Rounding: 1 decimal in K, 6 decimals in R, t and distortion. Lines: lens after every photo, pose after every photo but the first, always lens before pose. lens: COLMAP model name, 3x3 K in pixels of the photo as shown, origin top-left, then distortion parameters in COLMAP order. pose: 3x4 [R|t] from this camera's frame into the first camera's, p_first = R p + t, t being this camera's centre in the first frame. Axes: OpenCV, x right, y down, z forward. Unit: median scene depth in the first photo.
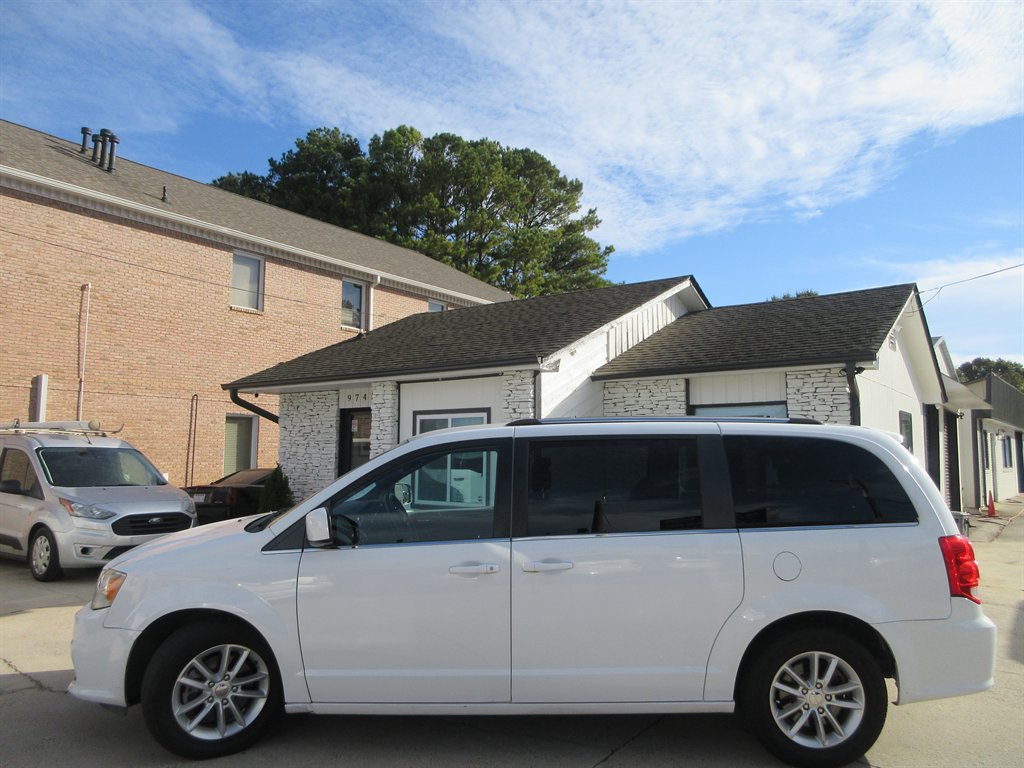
lens RADIAL K [[754.0, 0, 519.3], [0, 754.0, 388.9], [0, 0, 1]] dist [-0.012126, 0.000426]
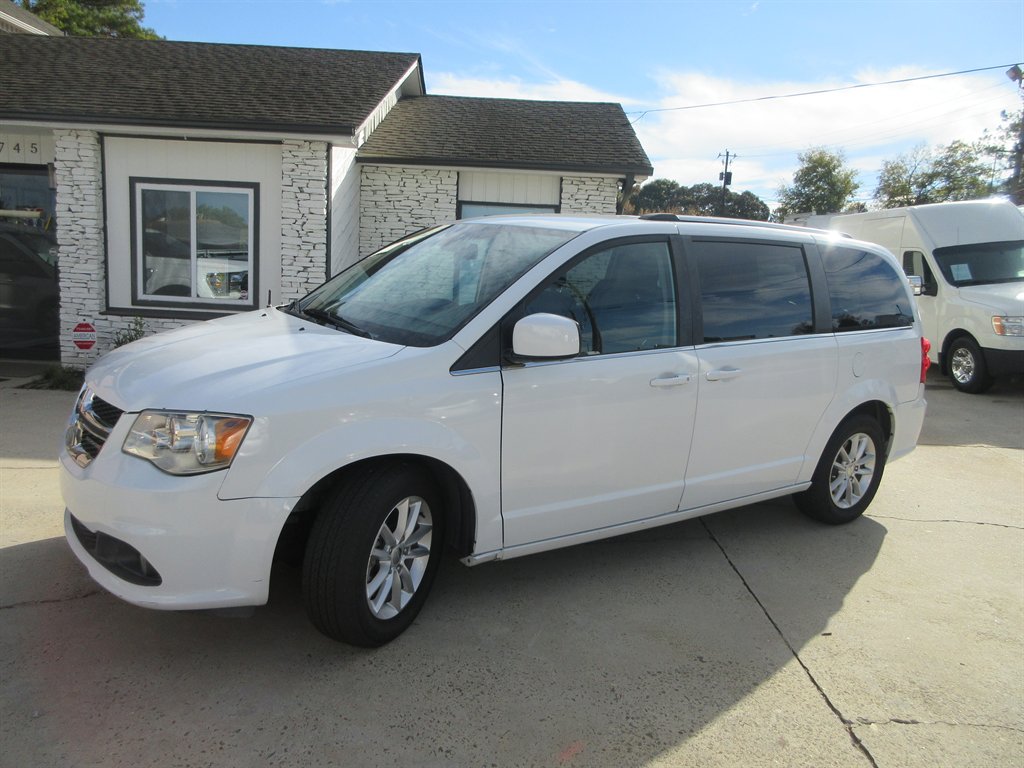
lens RADIAL K [[754.0, 0, 511.2], [0, 754.0, 385.9], [0, 0, 1]] dist [-0.012126, 0.000426]
pose [[0.817294, -0.054290, 0.573658, -0.282469], [-0.098948, 0.967541, 0.232538, 0.020201], [-0.567662, -0.246815, 0.785393, 0.150676]]
